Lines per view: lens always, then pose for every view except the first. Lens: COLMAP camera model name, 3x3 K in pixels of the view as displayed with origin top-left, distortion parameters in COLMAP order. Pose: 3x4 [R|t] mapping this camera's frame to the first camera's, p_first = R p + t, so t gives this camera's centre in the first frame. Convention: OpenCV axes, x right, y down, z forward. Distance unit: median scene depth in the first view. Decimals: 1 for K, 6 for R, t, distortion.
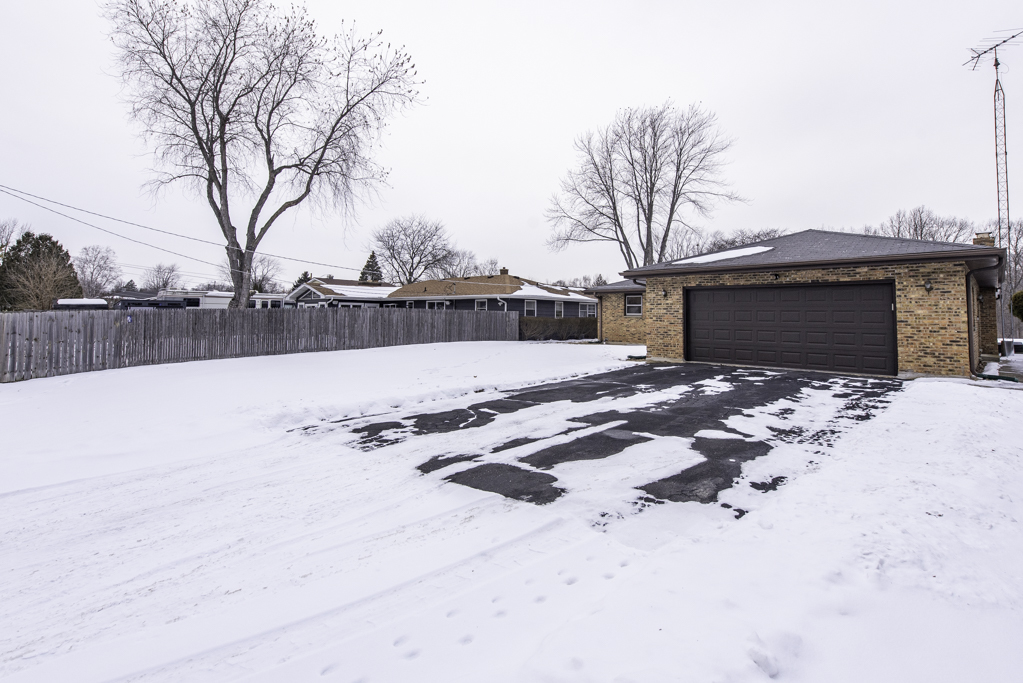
lens RADIAL K [[496.9, 0, 511.1], [0, 496.9, 298.6], [0, 0, 1]] dist [-0.000921, -0.000261]
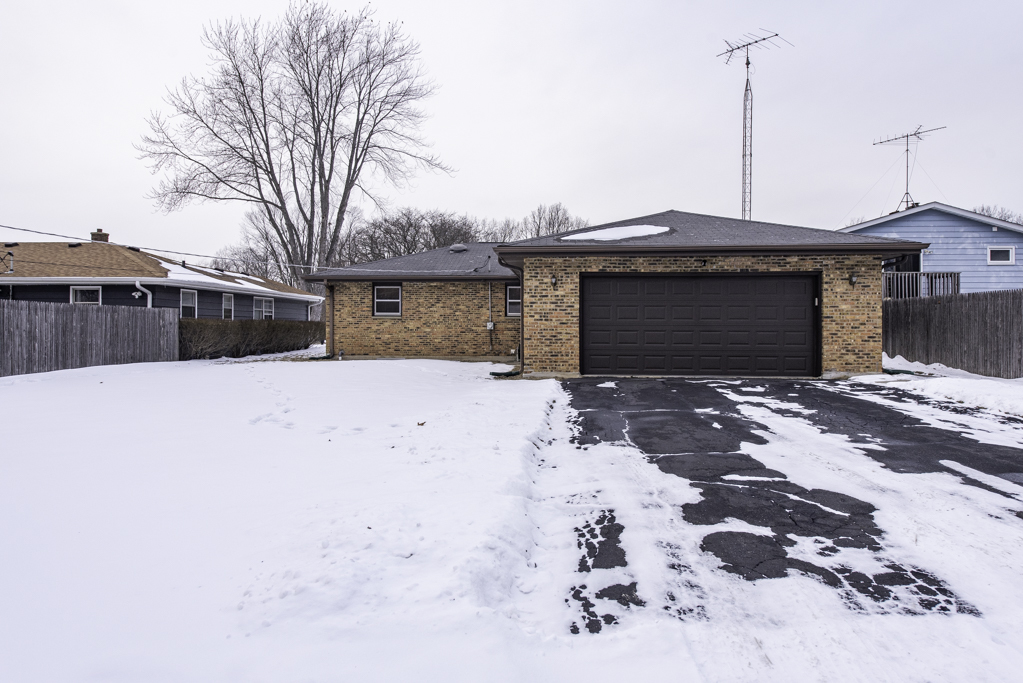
lens RADIAL K [[669.1, 0, 518.7], [0, 669.1, 337.7], [0, 0, 1]] dist [0.020643, -0.001434]
pose [[0.763841, -0.020755, 0.645071, -0.340696], [-0.017806, 0.998425, 0.053208, 0.020349], [-0.645159, -0.052129, 0.762268, 0.308835]]
